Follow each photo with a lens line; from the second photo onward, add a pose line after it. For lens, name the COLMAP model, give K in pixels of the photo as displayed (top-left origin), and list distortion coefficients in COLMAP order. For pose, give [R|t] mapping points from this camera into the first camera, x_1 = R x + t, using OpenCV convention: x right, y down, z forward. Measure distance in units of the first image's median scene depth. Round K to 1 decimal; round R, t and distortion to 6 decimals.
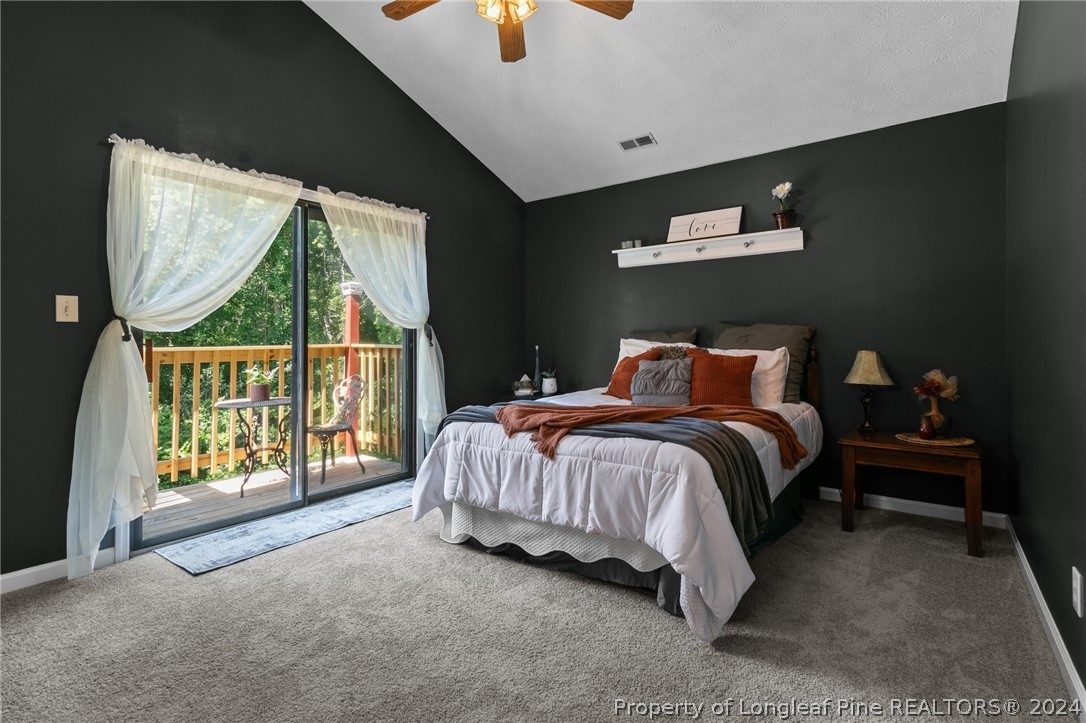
lens RADIAL K [[507.0, 0, 531.1], [0, 507.0, 339.6], [0, 0, 1]] dist [0.005802, -0.000407]
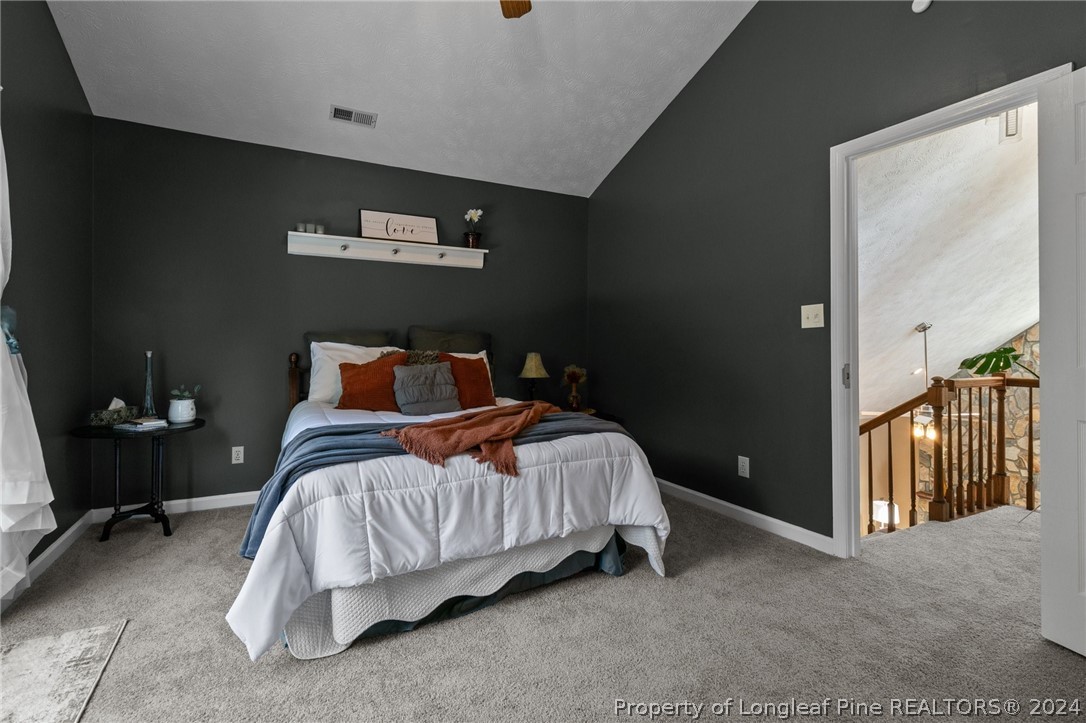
lens RADIAL K [[507.0, 0, 539.5], [0, 507.0, 346.0], [0, 0, 1]] dist [0.005802, -0.000407]
pose [[0.423627, 0.001988, 0.905835, -0.676932], [-0.006150, 0.999981, 0.000681, 0.003965], [-0.905816, -0.005859, 0.423631, 0.517691]]
